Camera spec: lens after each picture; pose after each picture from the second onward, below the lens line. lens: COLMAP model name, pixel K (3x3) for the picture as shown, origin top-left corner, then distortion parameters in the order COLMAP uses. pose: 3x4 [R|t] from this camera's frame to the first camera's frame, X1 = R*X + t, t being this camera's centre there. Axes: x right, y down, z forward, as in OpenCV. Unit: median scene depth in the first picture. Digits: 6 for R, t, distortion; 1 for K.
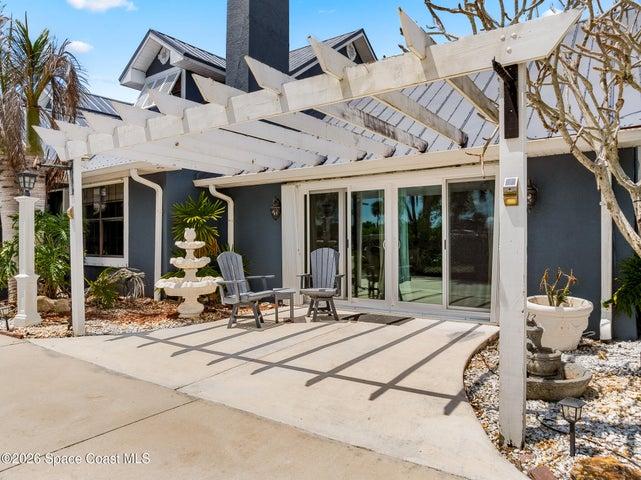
lens RADIAL K [[440.6, 0, 321.8], [0, 440.6, 235.0], [0, 0, 1]] dist [-0.002679, 0.003965]
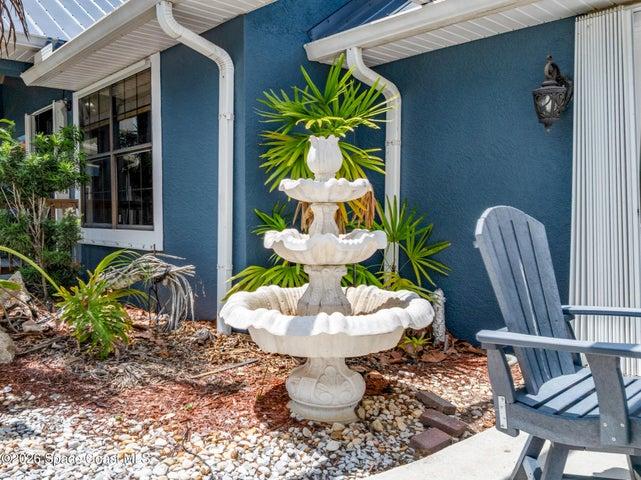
lens RADIAL K [[522.9, 0, 319.6], [0, 522.9, 243.0], [0, 0, 1]] dist [-0.003122, 0.001416]
pose [[0.986743, 0.015931, -0.161509, -0.219800], [-0.005204, 0.997764, 0.066626, 0.032377], [0.162209, -0.064903, 0.984620, 0.569218]]
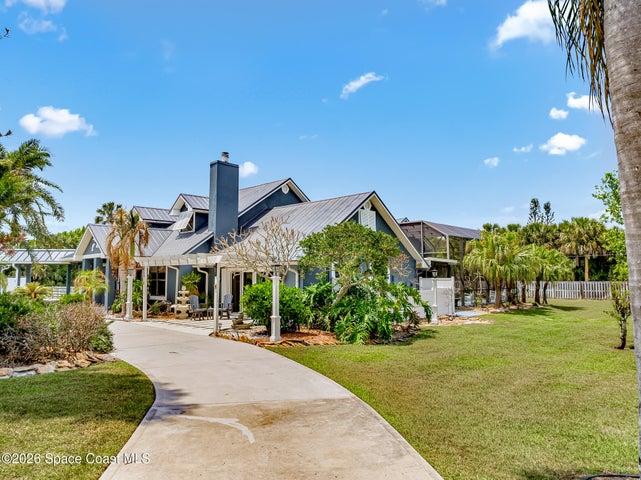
lens RADIAL K [[440.6, 0, 323.0], [0, 440.6, 239.0], [0, 0, 1]] dist [-0.002679, 0.003965]
pose [[0.989274, -0.010640, -0.145682, 0.882053], [-0.001047, 0.996801, -0.079913, -0.081265], [0.146066, 0.079209, 0.986099, -1.474401]]
